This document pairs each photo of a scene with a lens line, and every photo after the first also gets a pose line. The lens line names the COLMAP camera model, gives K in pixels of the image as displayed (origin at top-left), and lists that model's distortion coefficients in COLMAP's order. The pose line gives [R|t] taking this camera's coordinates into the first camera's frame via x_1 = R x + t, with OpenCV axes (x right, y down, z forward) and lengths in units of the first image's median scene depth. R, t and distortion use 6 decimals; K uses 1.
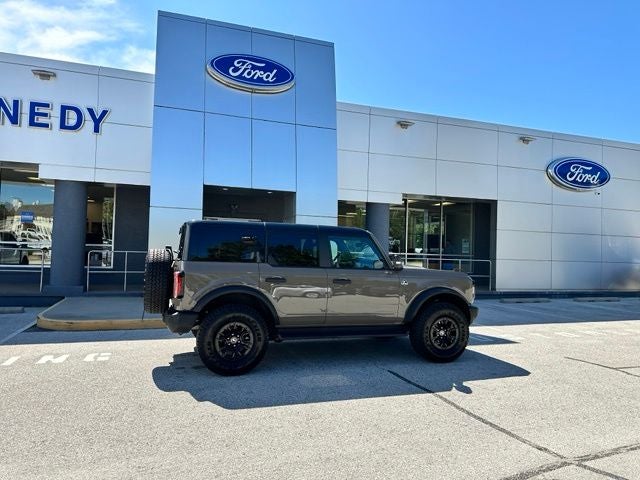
lens RADIAL K [[450.0, 0, 319.1], [0, 450.0, 241.2], [0, 0, 1]] dist [0.050397, -0.068543]
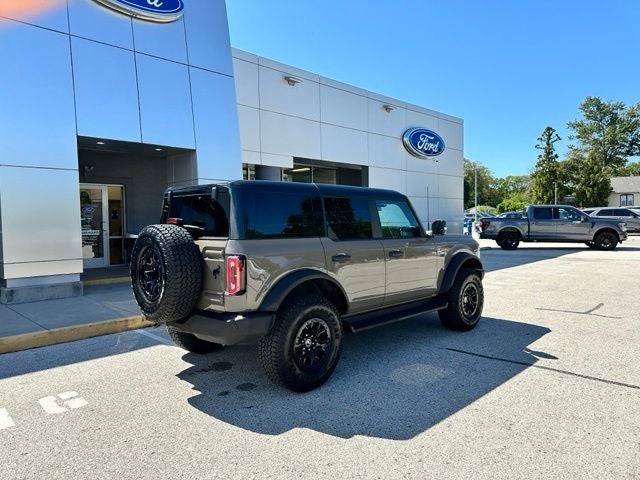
lens RADIAL K [[448.6, 0, 316.9], [0, 448.6, 240.3], [0, 0, 1]] dist [0.051822, -0.071519]
pose [[0.898838, -0.058511, 0.434358, -0.240395], [0.028303, 0.996729, 0.075697, -0.001942], [-0.437366, -0.055746, 0.897554, 0.167321]]
